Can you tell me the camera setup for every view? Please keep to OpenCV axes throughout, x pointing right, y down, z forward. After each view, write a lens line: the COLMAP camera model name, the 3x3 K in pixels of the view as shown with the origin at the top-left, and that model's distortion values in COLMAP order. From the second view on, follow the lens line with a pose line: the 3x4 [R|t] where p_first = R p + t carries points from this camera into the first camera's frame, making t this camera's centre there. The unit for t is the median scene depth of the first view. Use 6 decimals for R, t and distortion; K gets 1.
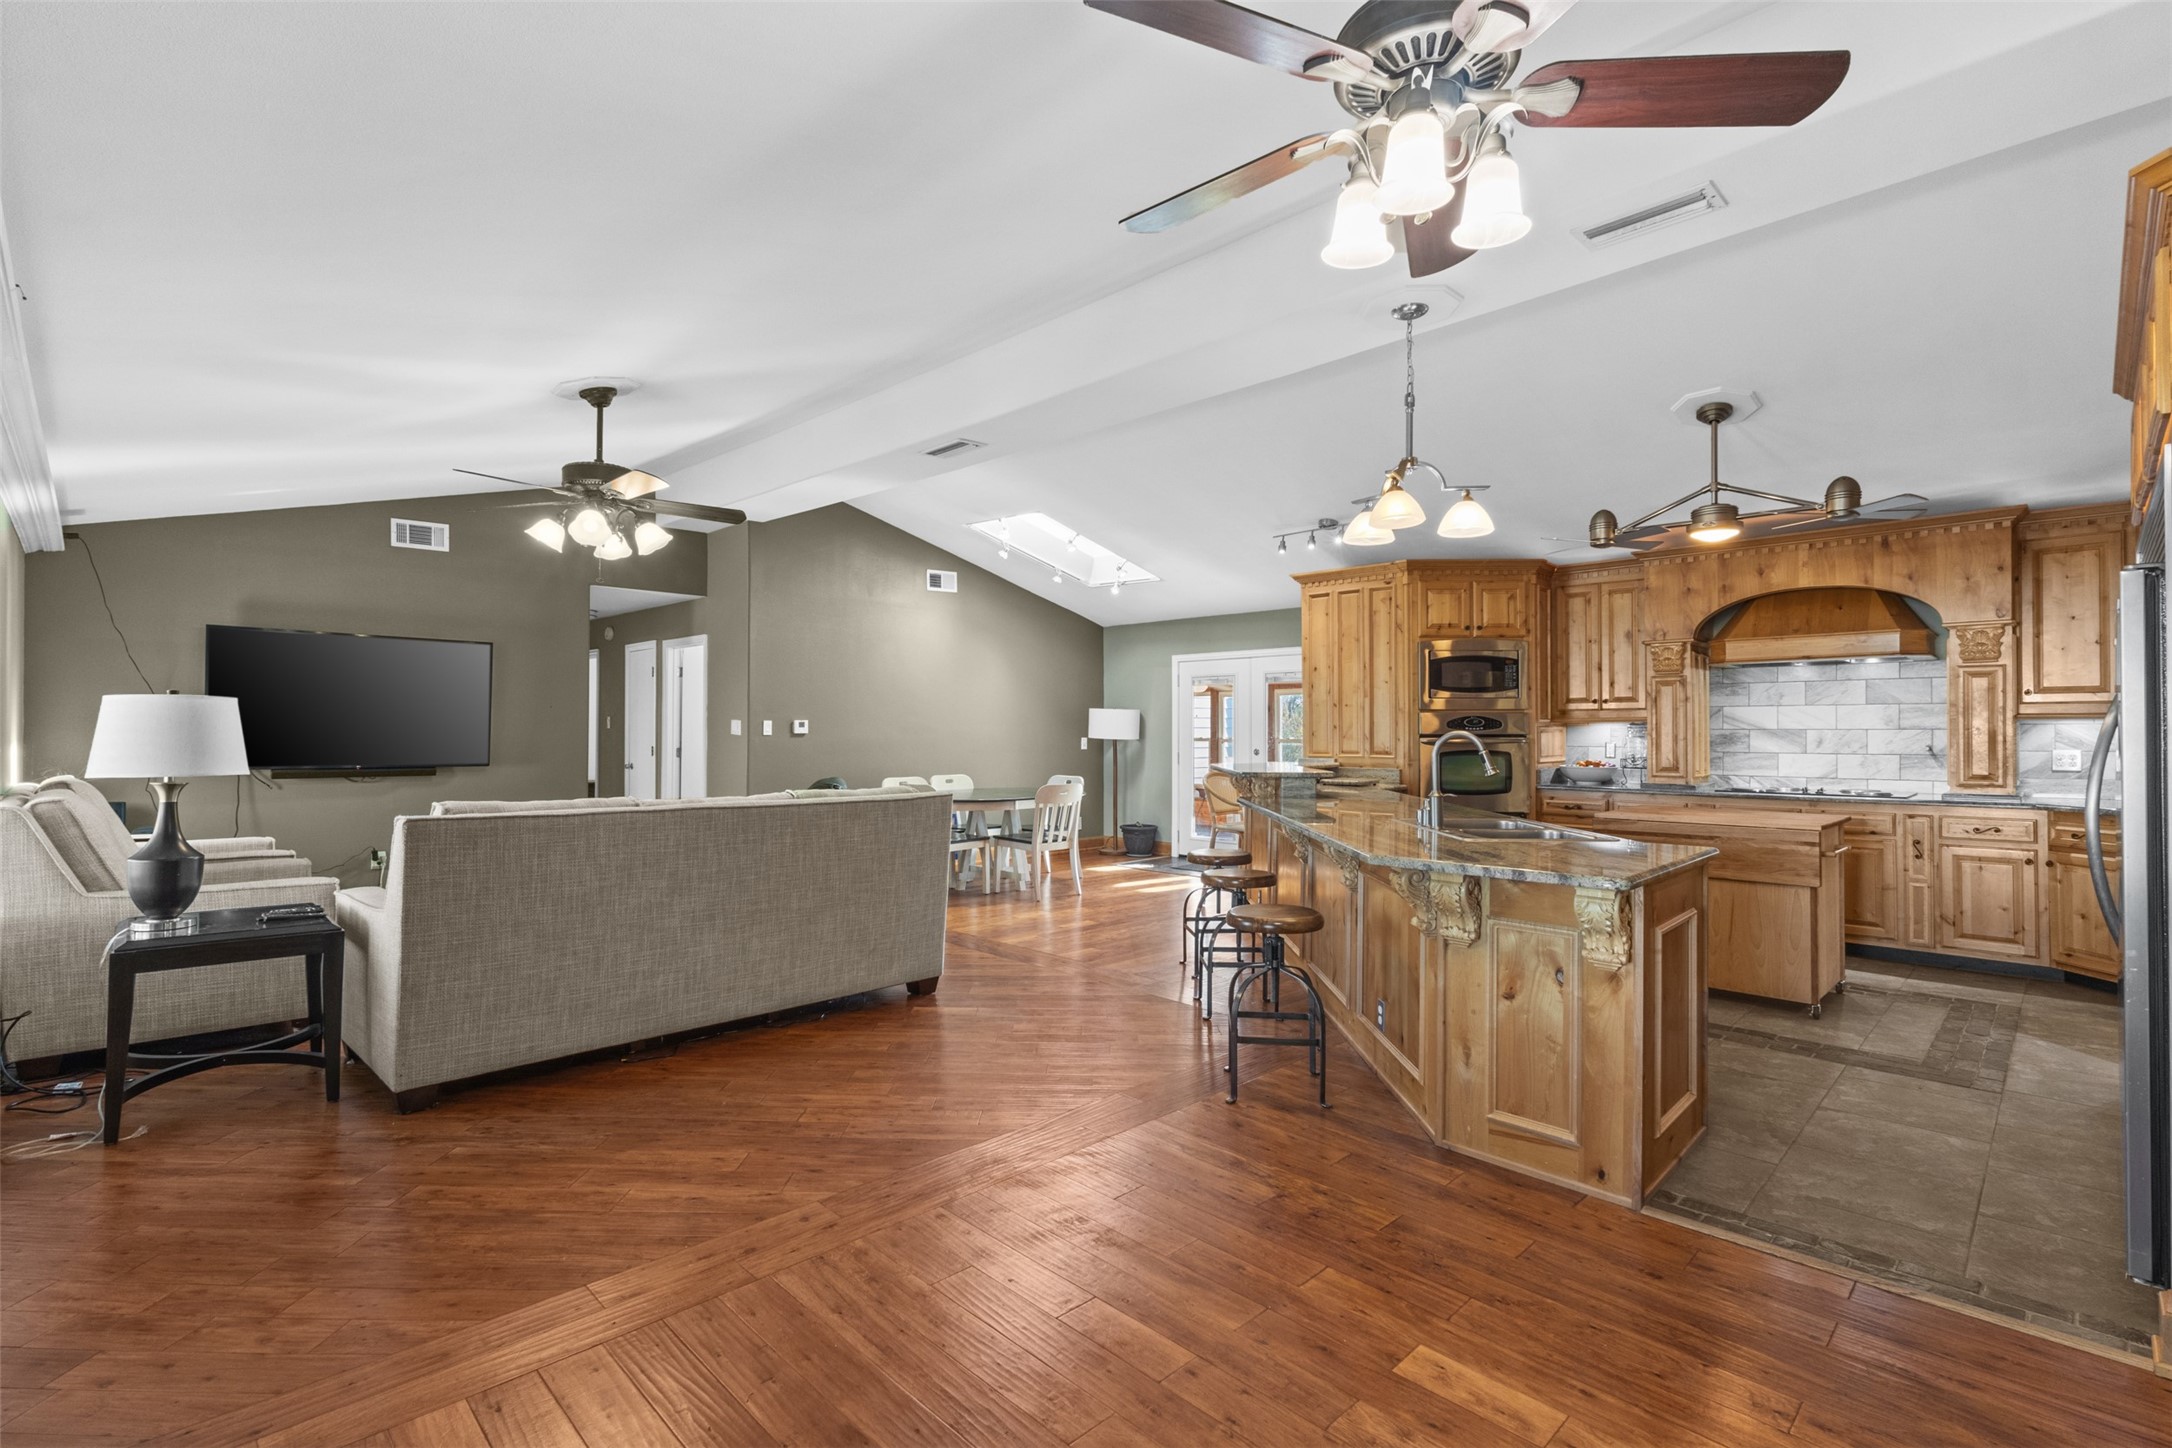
lens RADIAL K [[1011.8, 0, 1078.6], [0, 1011.8, 719.1], [0, 0, 1]] dist [0.007741, 0.002221]
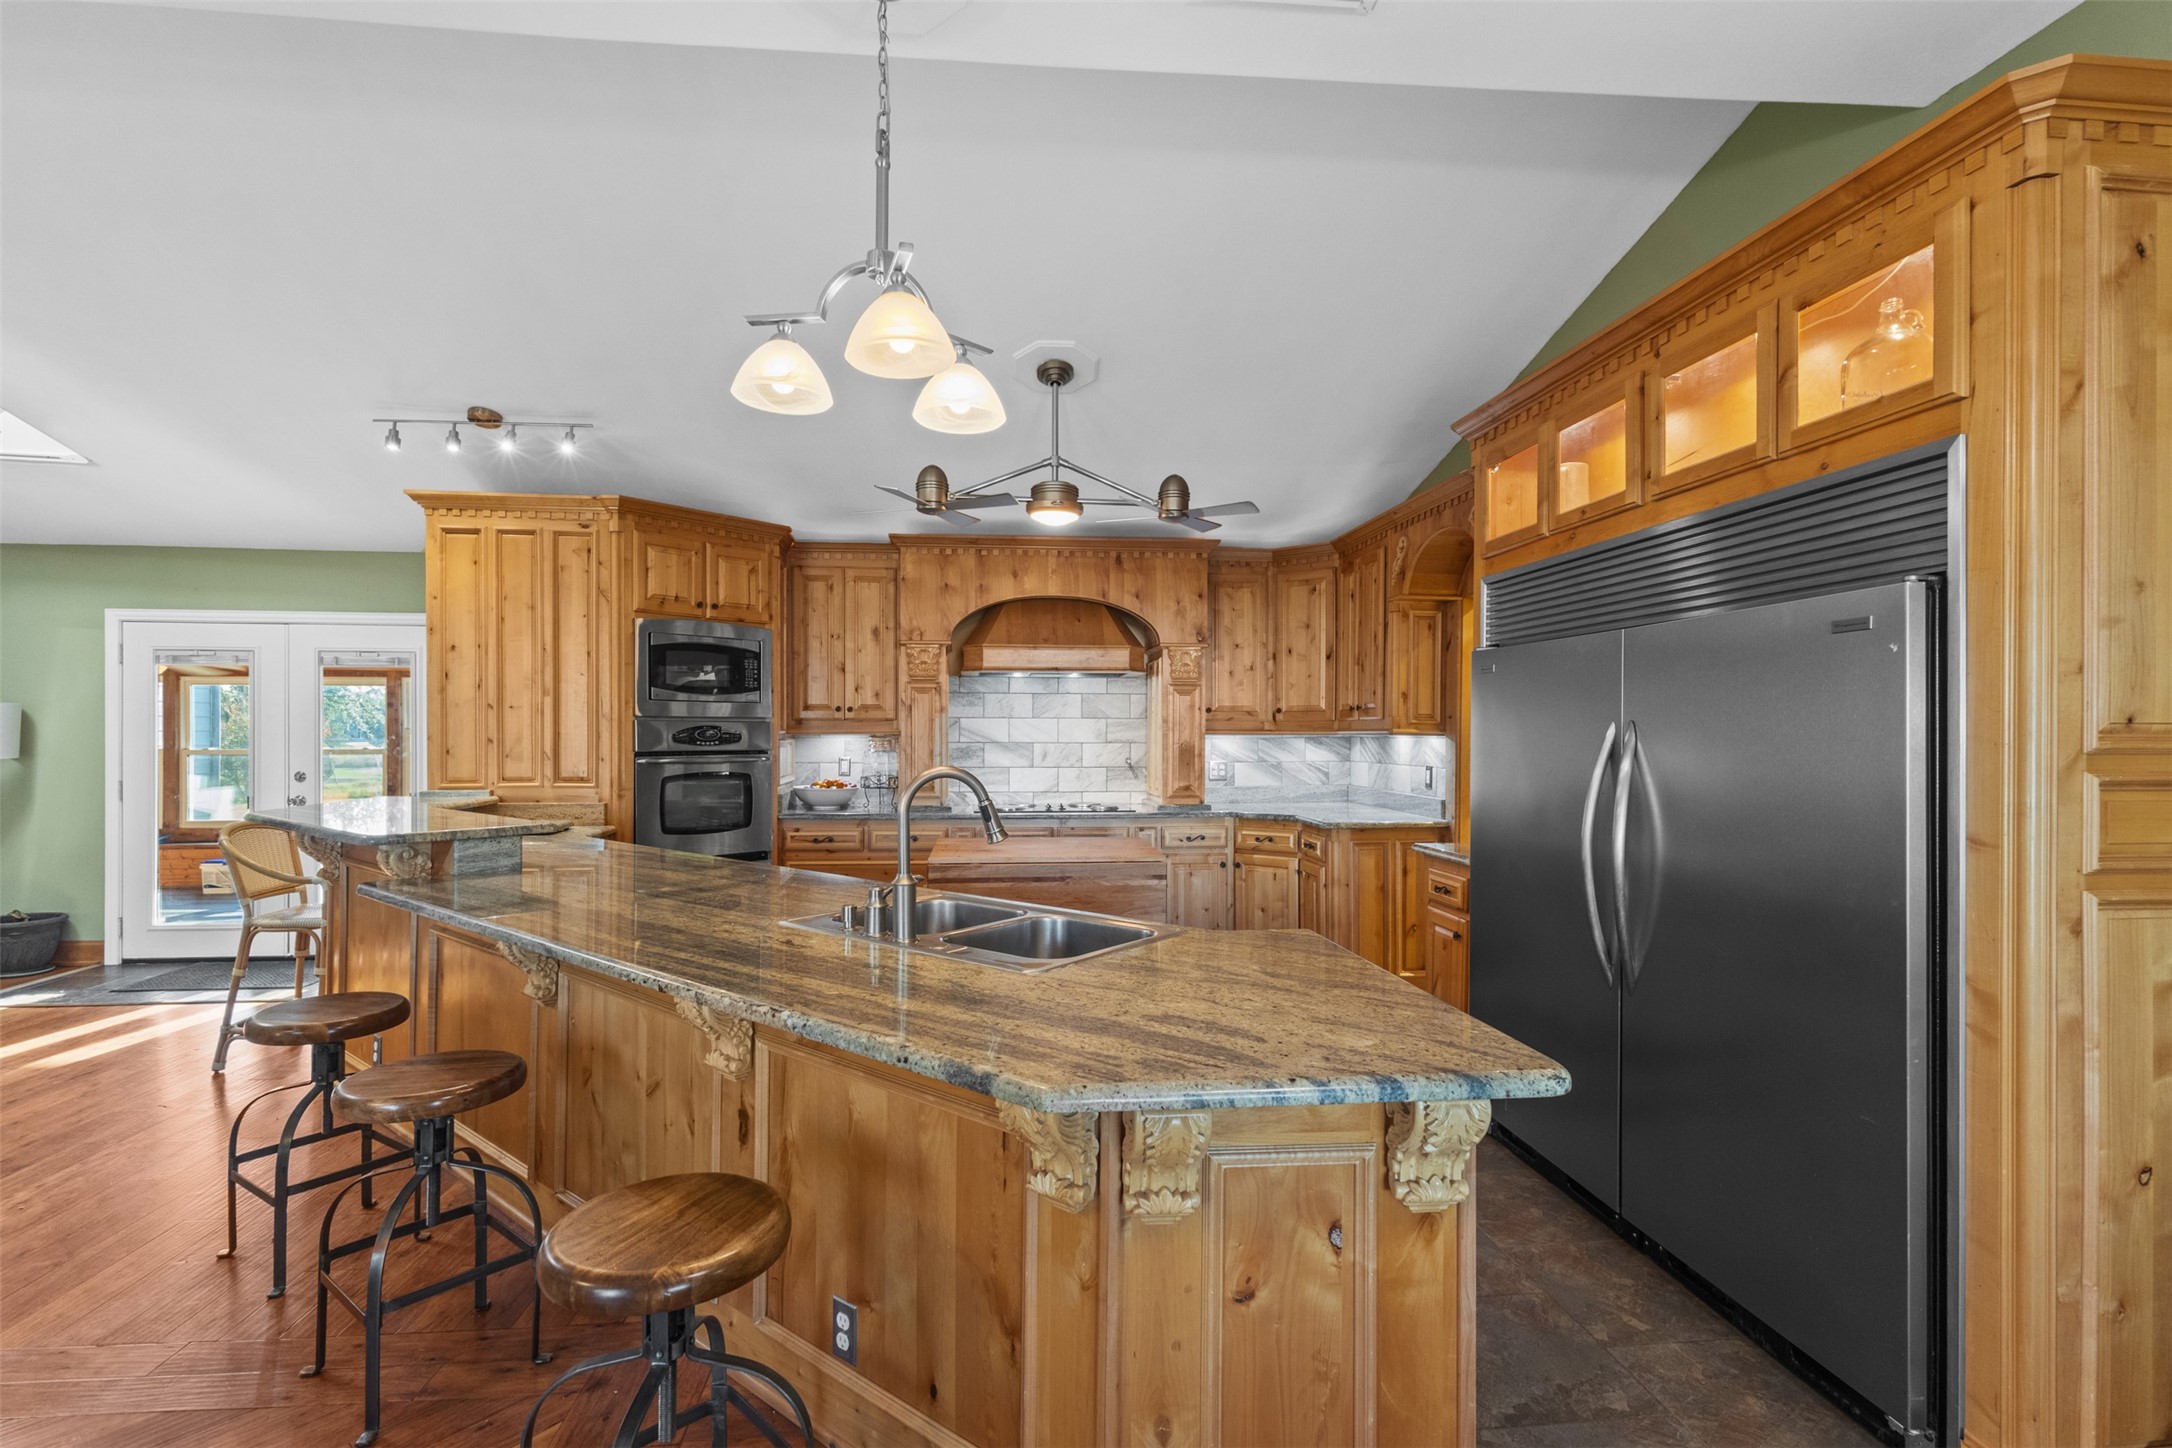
lens RADIAL K [[1011.8, 0, 1084.4], [0, 1011.8, 743.2], [0, 0, 1]] dist [0.007741, 0.002221]
pose [[0.628489, -0.006590, 0.777791, -0.010879], [-0.011908, 0.999765, 0.018093, -0.007107], [-0.777728, -0.020633, 0.628263, 0.326554]]
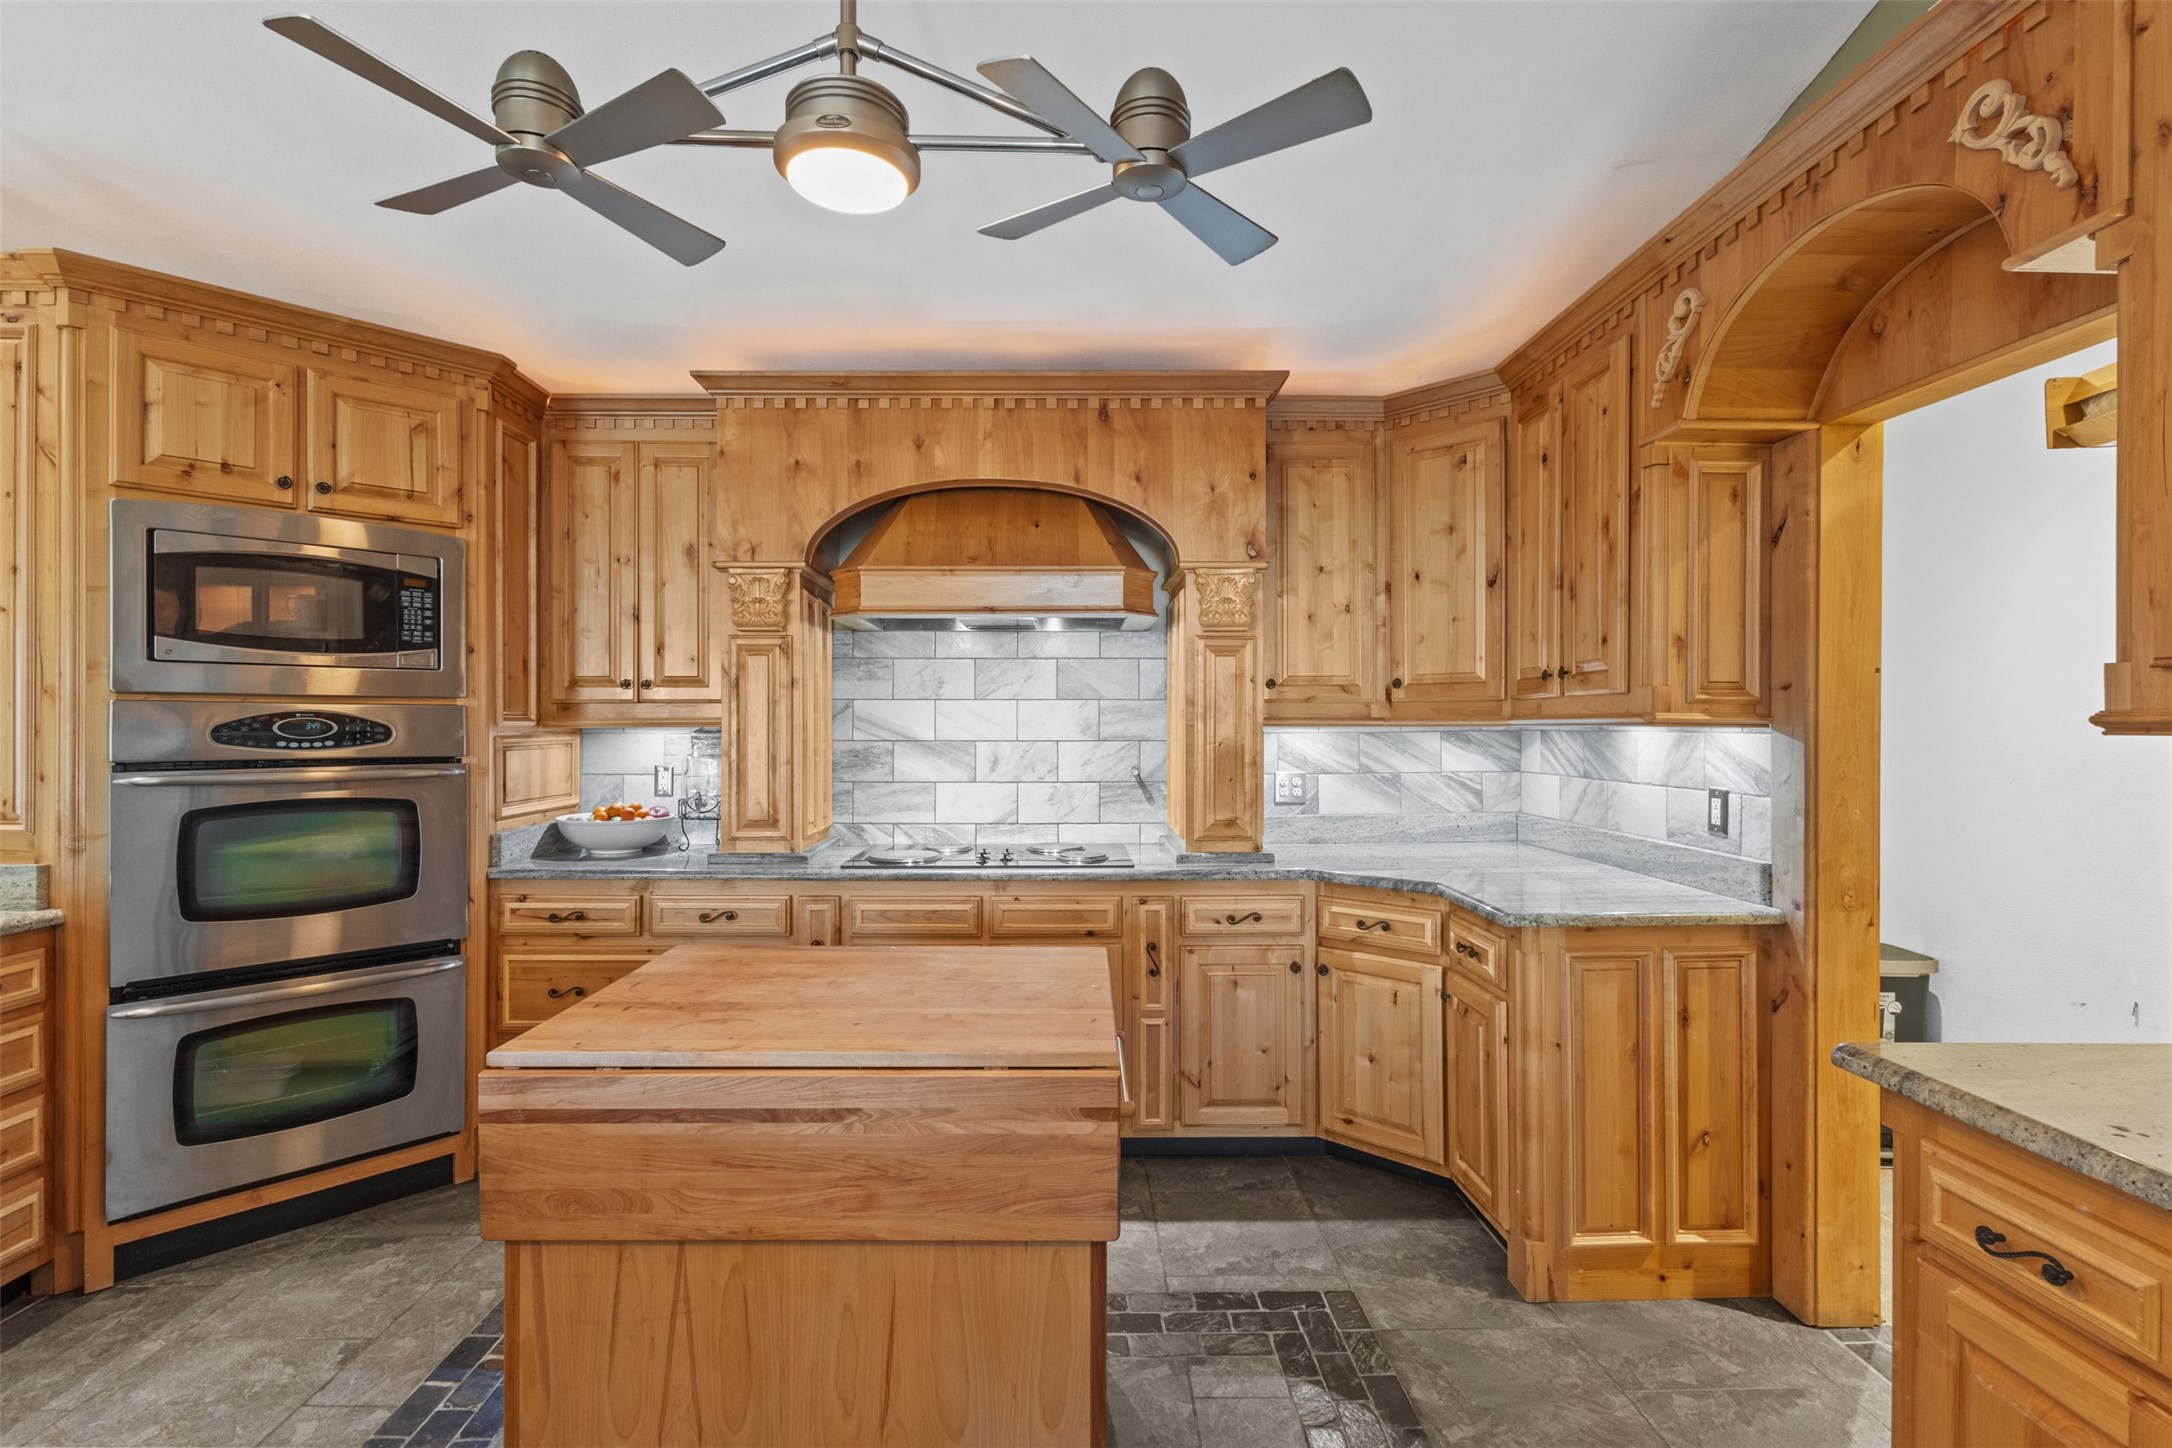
lens RADIAL K [[1011.8, 0, 1086.8], [0, 1011.8, 727.9], [0, 0, 1]] dist [0.007741, 0.002221]
pose [[0.693513, -0.001161, 0.720443, 0.318900], [-0.008644, 0.999913, 0.009932, -0.003392], [-0.720392, -0.013115, 0.693443, 0.514778]]
